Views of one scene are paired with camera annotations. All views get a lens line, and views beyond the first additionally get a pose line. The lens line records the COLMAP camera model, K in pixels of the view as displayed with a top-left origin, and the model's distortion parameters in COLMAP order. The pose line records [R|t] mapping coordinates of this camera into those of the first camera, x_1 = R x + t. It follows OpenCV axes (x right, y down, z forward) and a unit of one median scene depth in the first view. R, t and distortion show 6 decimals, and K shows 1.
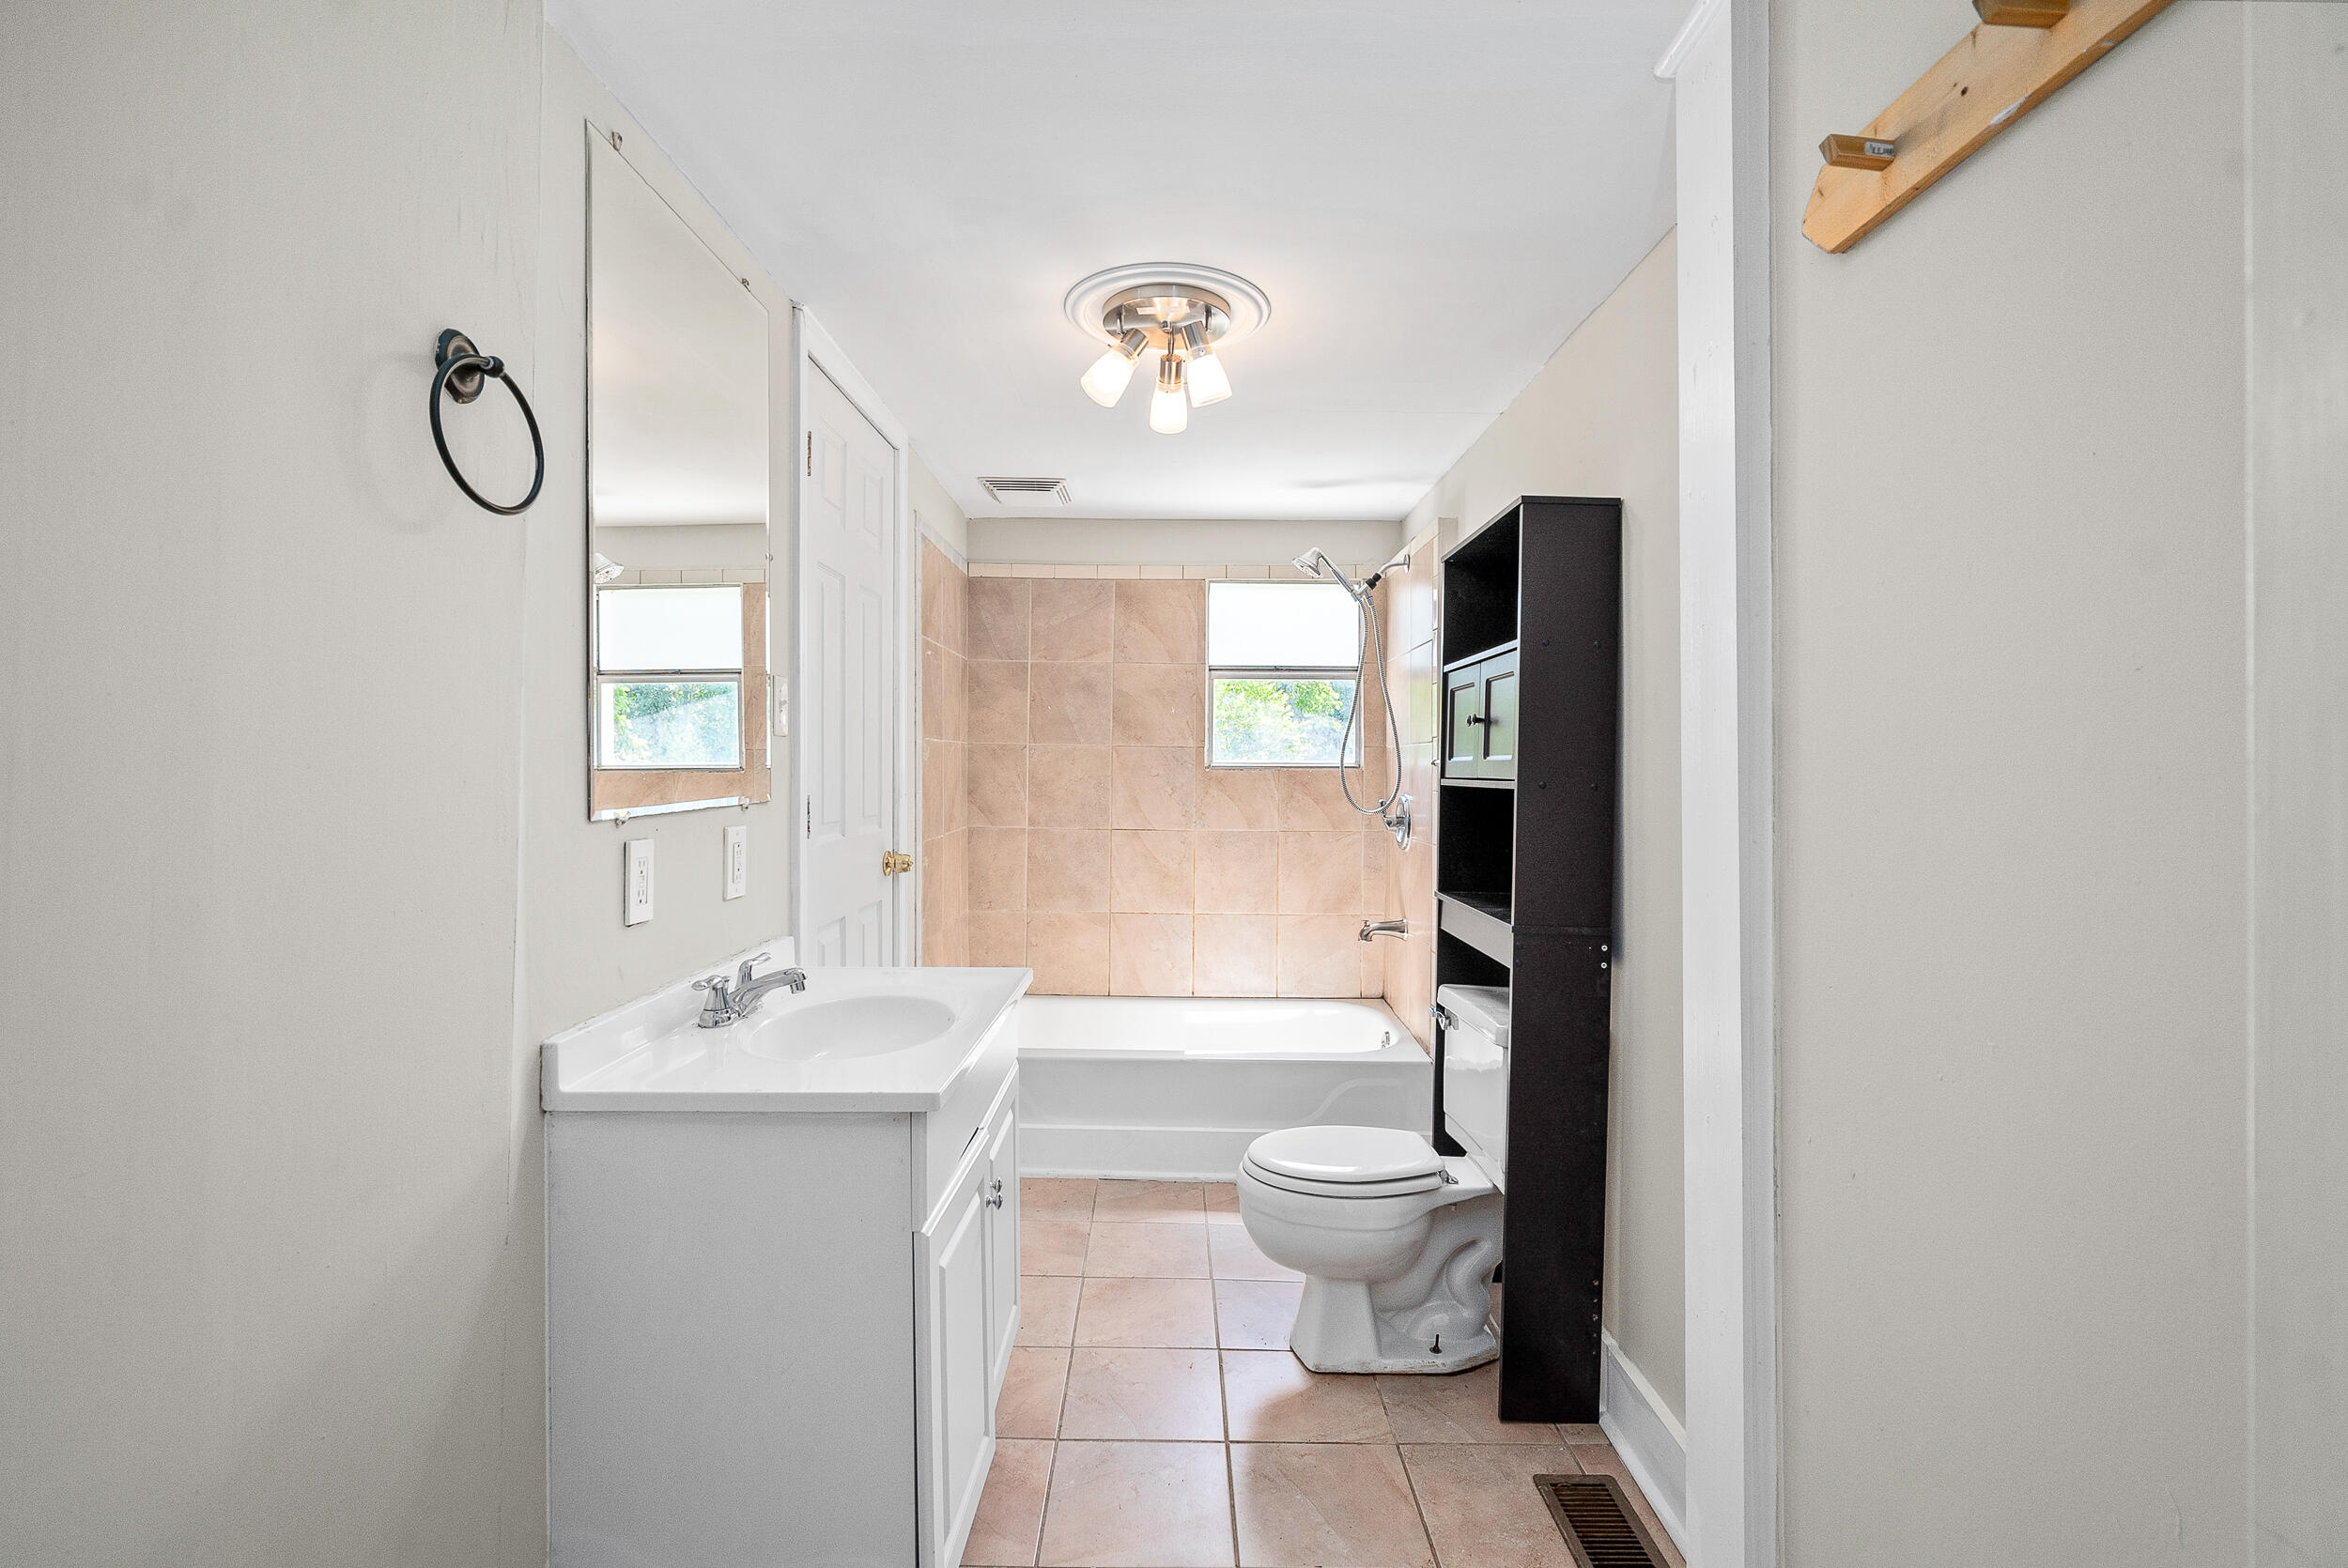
lens RADIAL K [[1076.3, 0, 1169.6], [0, 1076.3, 782.7], [0, 0, 1]] dist [-0.005936, 0.003821]
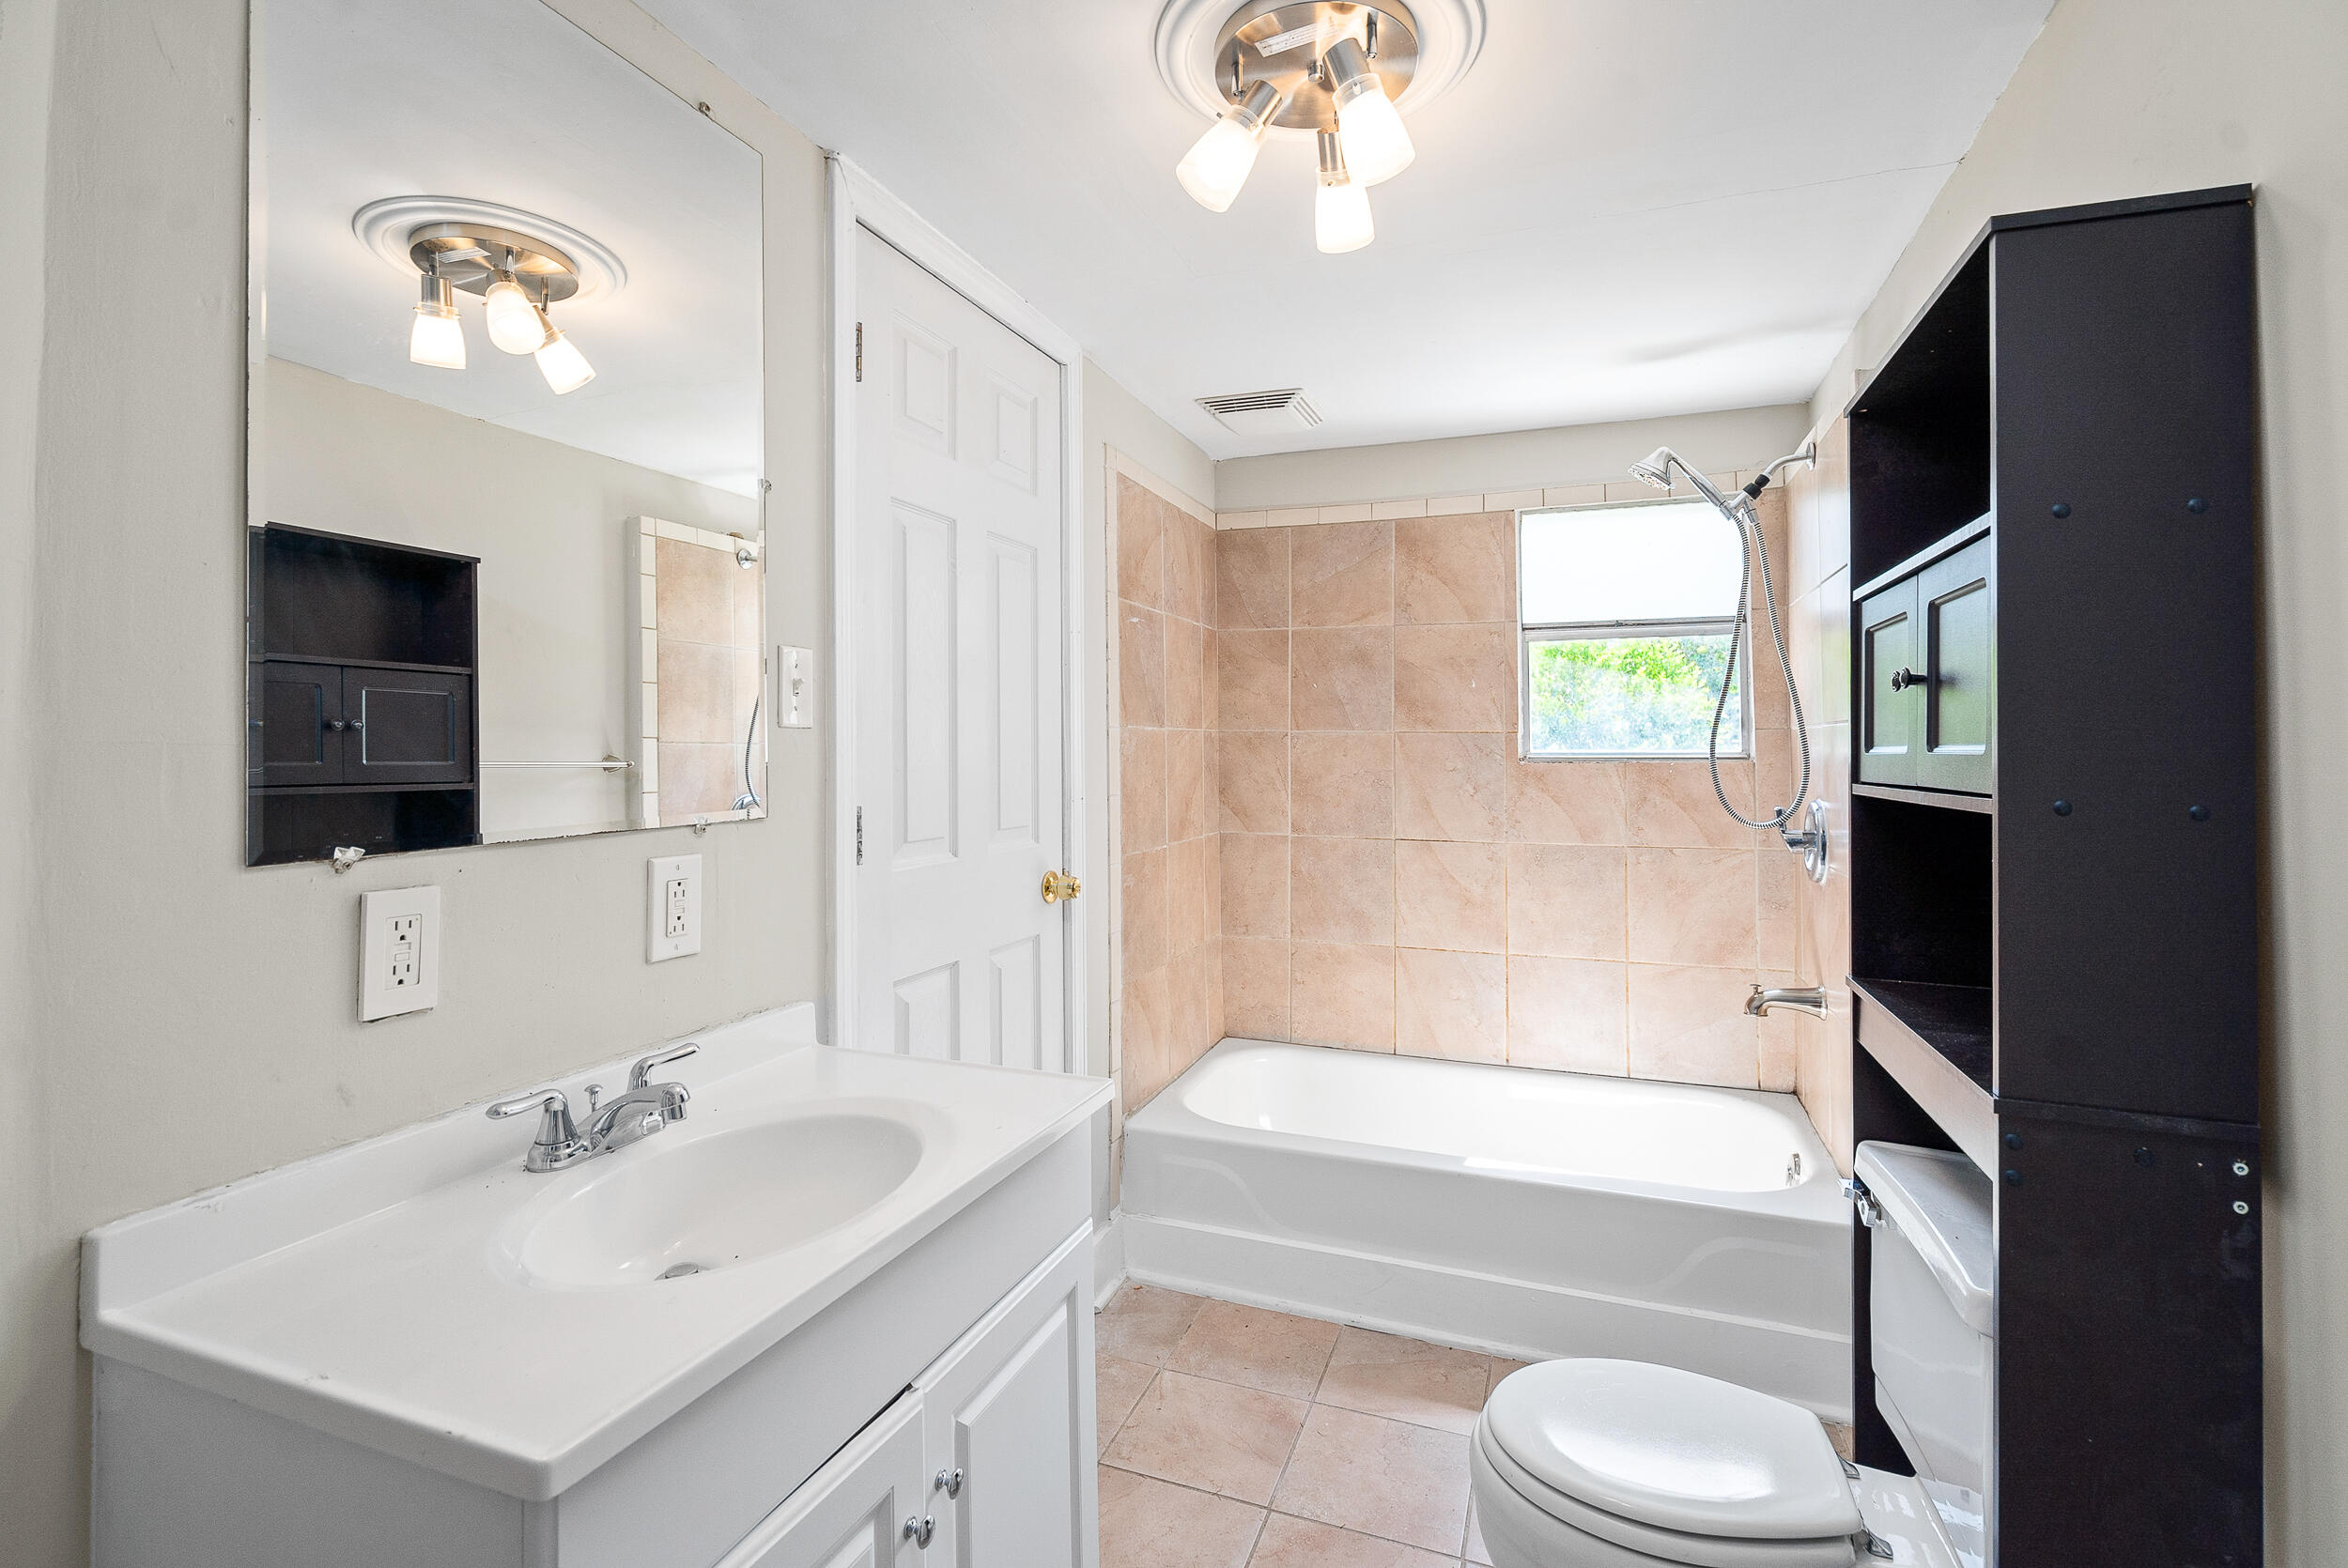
lens RADIAL K [[1076.3, 0, 1185.8], [0, 1076.3, 728.6], [0, 0, 1]] dist [-0.005936, 0.003821]
pose [[0.937051, -0.013716, -0.348923, 0.094481], [0.001007, 0.999330, -0.036577, -0.010272], [0.349191, 0.033923, 0.936437, 0.264418]]
